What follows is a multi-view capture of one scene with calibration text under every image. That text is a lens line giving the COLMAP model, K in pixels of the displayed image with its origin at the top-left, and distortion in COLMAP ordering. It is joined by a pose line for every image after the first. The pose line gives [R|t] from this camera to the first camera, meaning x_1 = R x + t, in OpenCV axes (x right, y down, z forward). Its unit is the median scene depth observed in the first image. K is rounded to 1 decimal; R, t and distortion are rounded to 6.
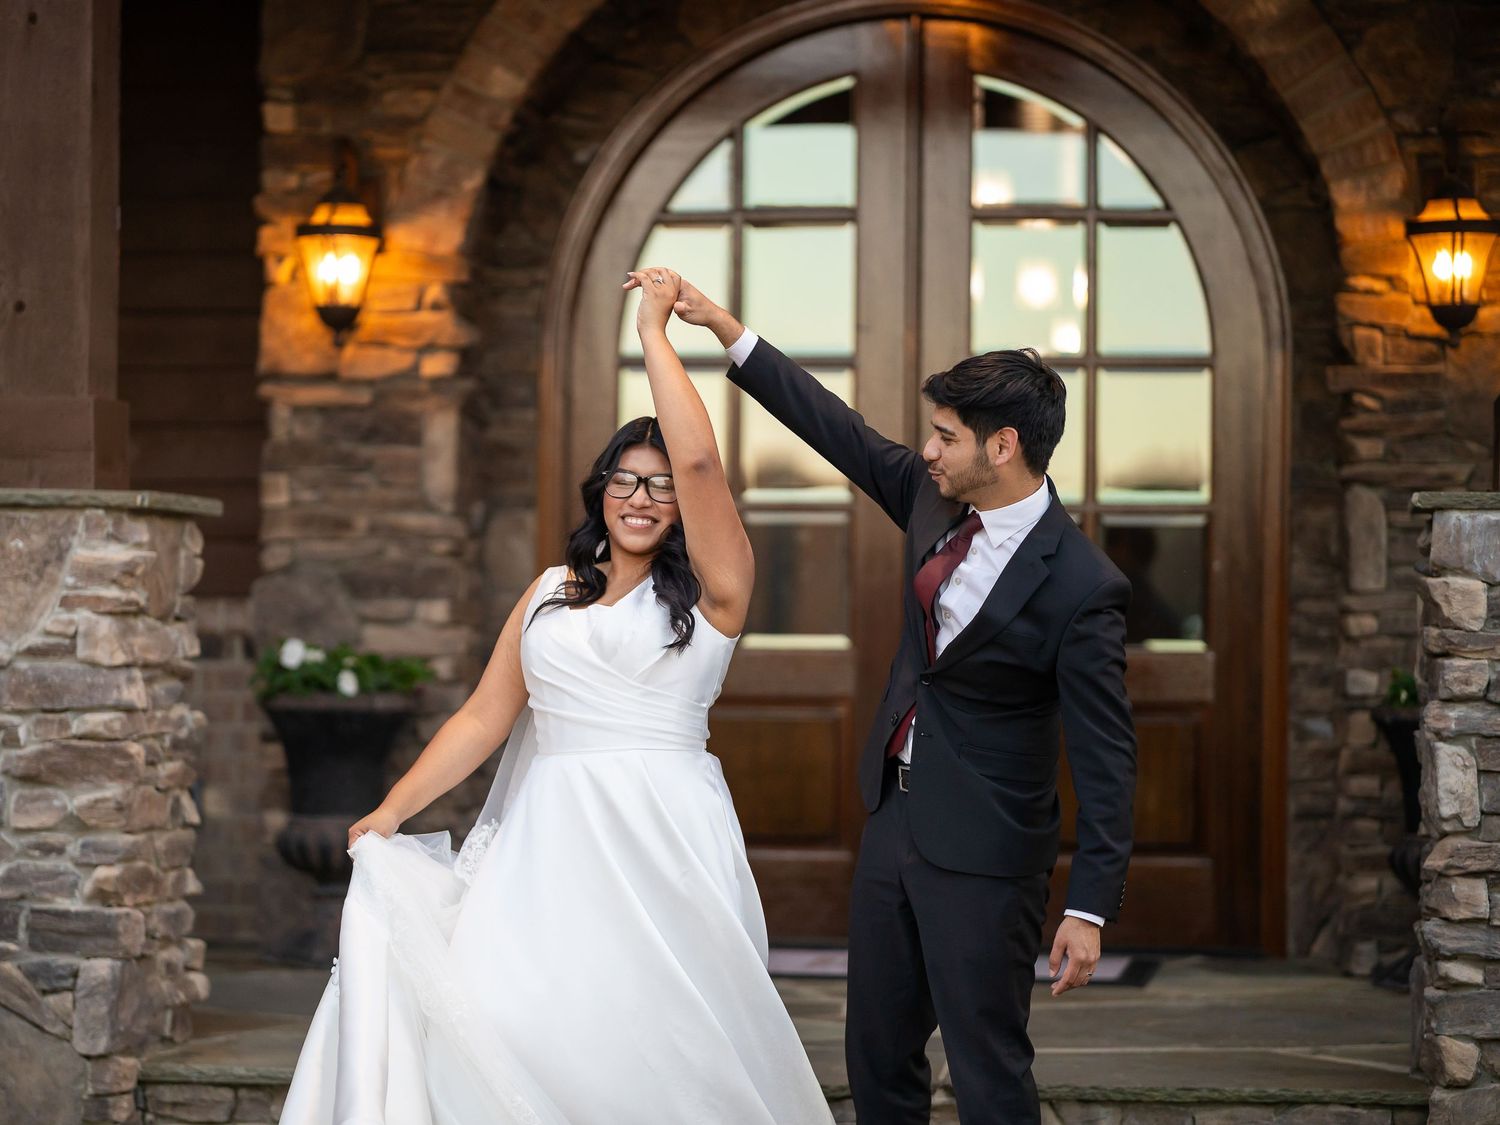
lens RADIAL K [[3780.4, 0, 750.0], [0, 3780.4, 562.5], [0, 0, 1]] dist [0.021555, -0.952936]
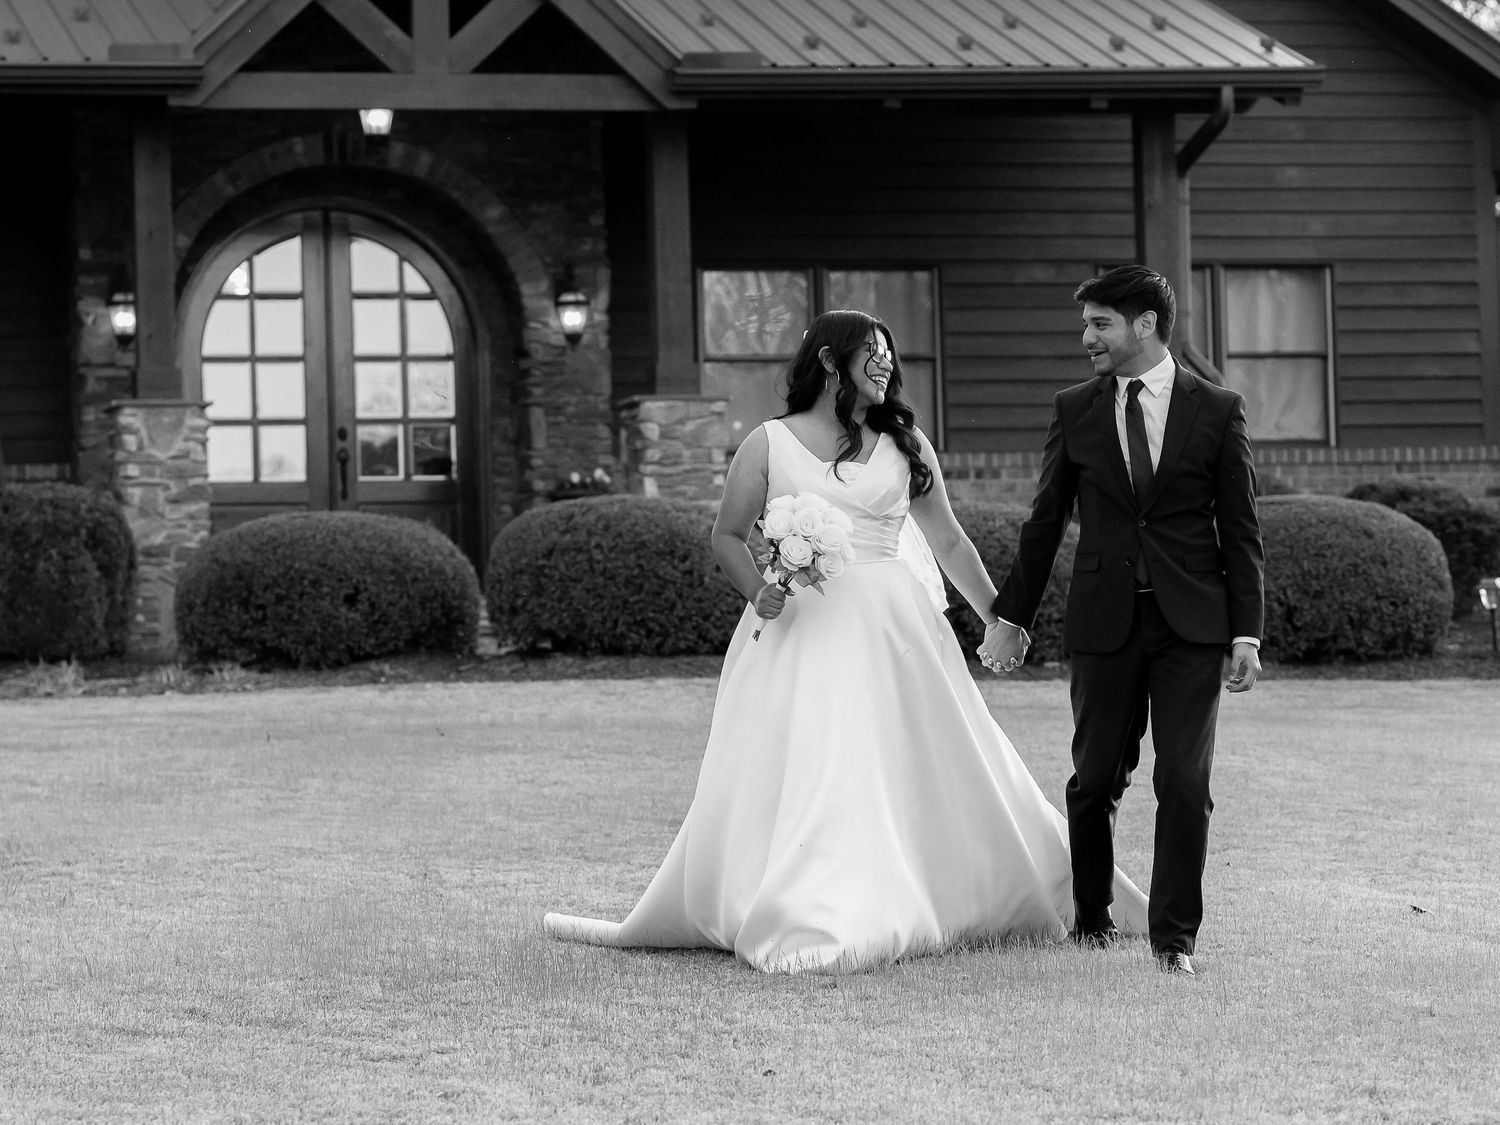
lens RADIAL K [[3780.4, 0, 750.0], [0, 3780.4, 562.5], [0, 0, 1]] dist [0.021555, -0.952936]
pose [[0.924543, -0.023970, 0.380322, -0.641214], [0.025676, 0.999670, 0.000588, 0.082582], [-0.380211, 0.009222, 0.924854, -1.322897]]
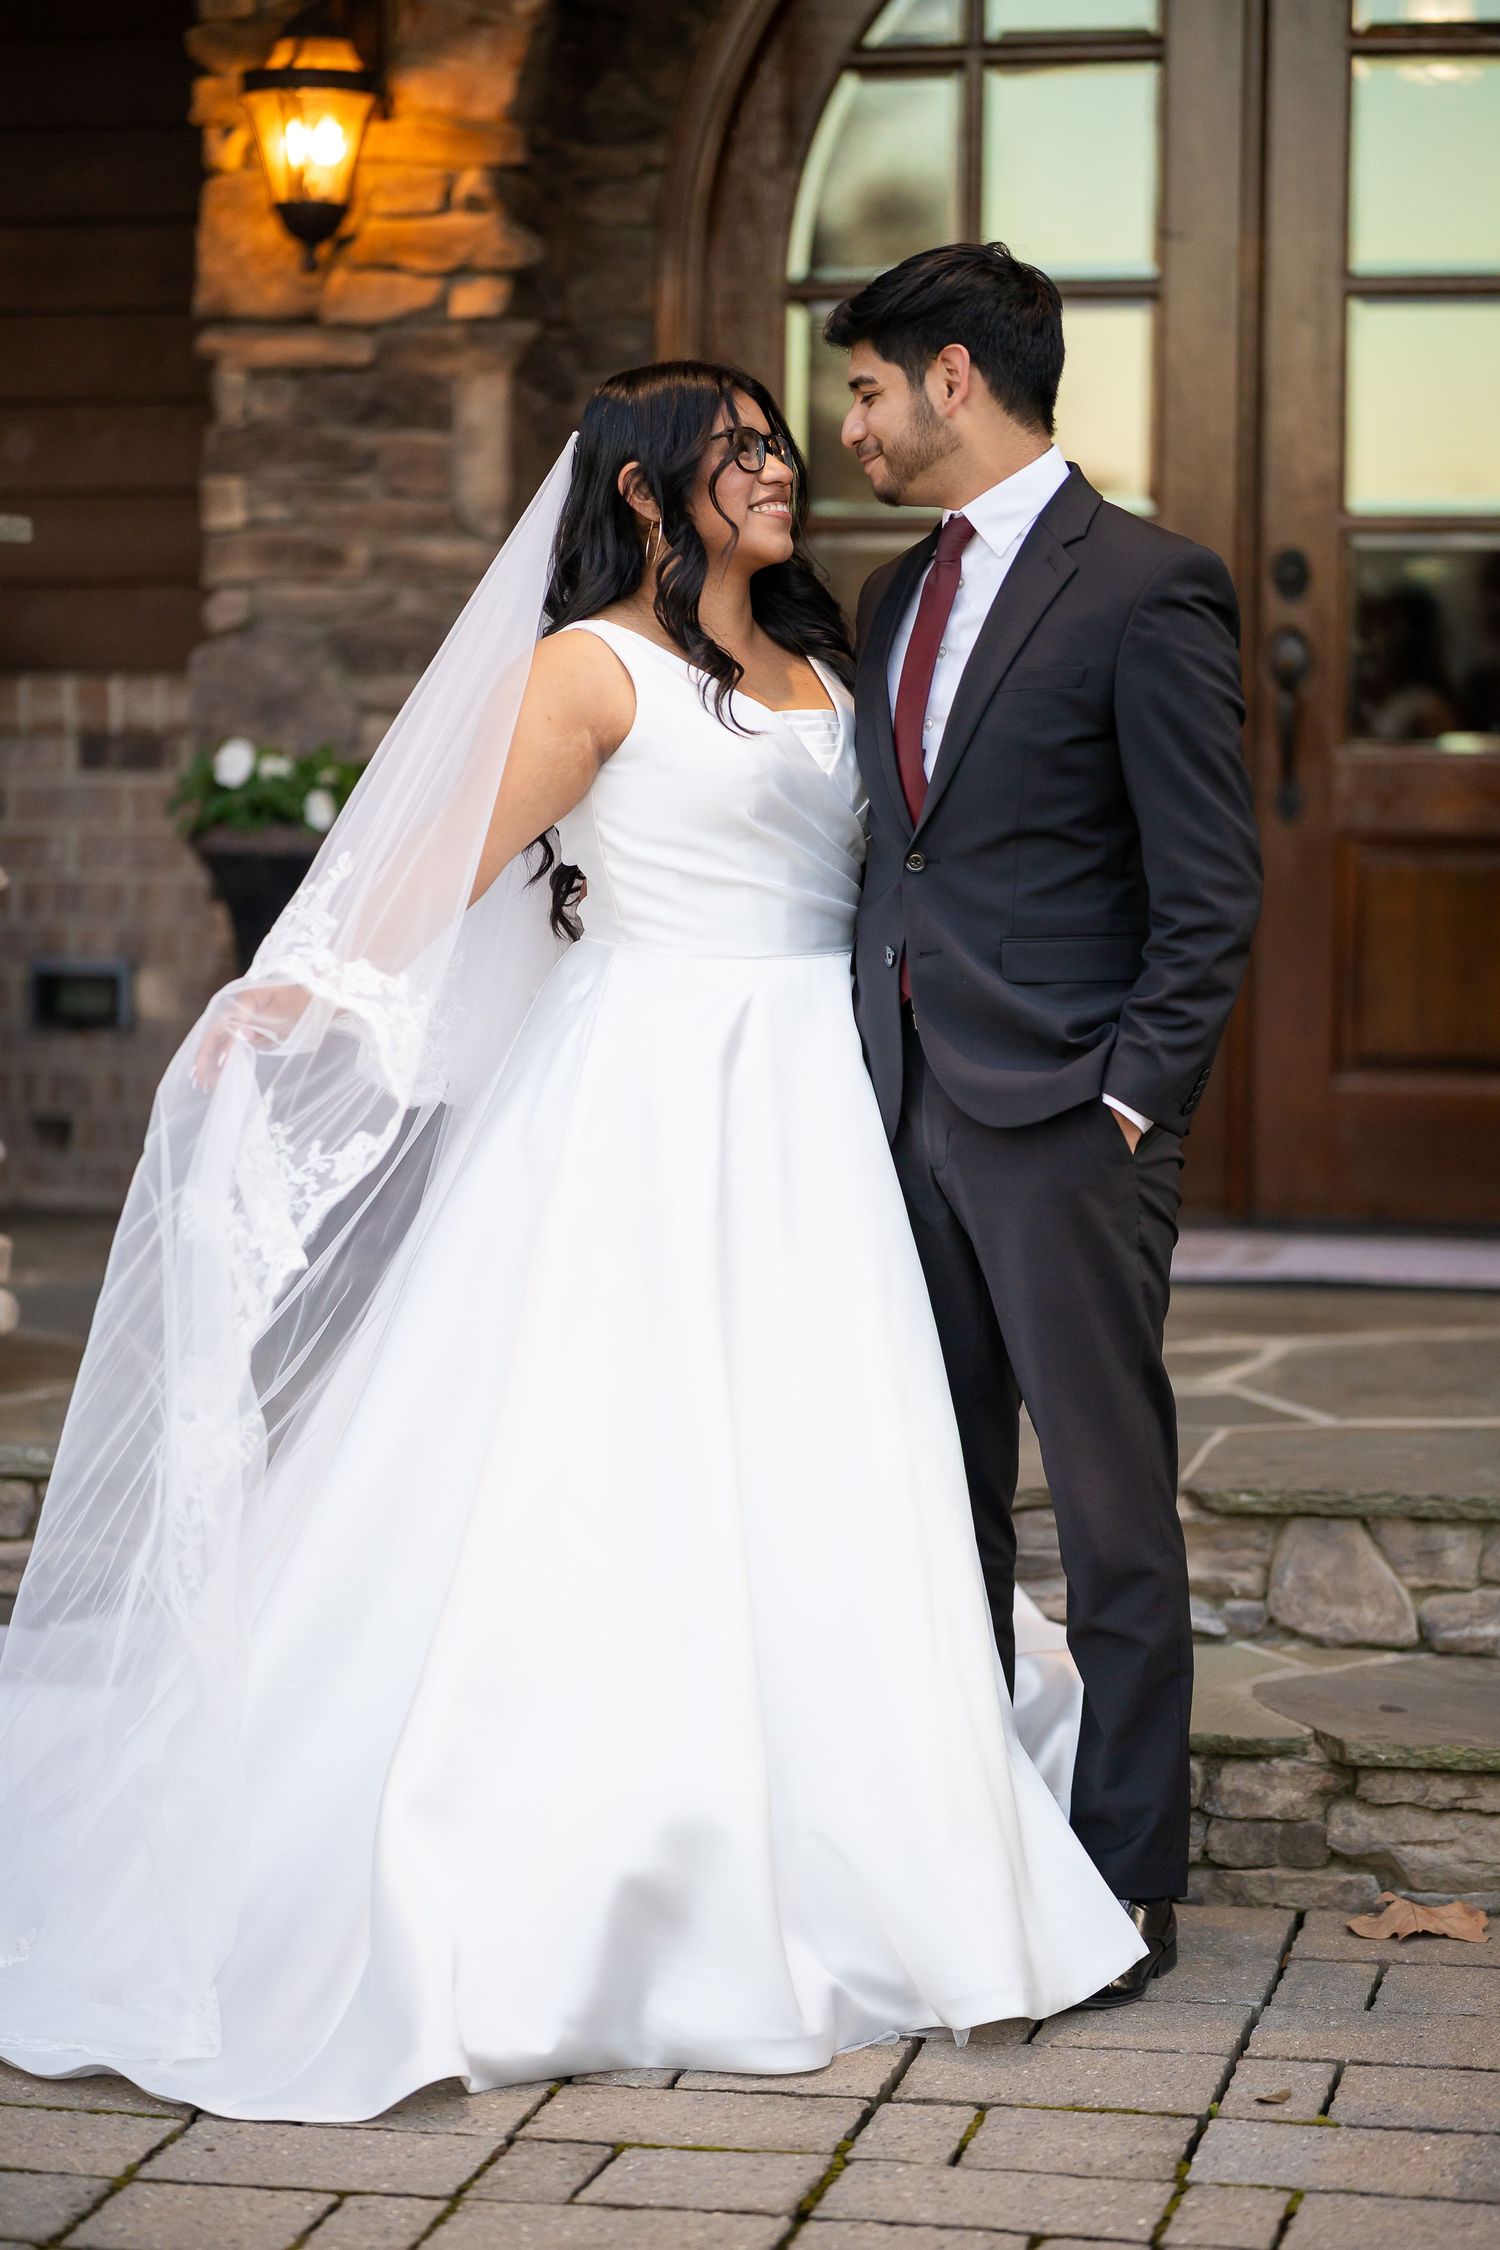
lens RADIAL K [[5405.9, 0, 750.0], [0, 5405.9, 1125.0], [0, 0, 1]] dist [0.002607, 0.437221]
pose [[0.996573, 0.002367, -0.082689, 0.036739], [0.005458, 0.995531, 0.094275, -0.000302], [0.082542, -0.094403, 0.992106, 0.103337]]
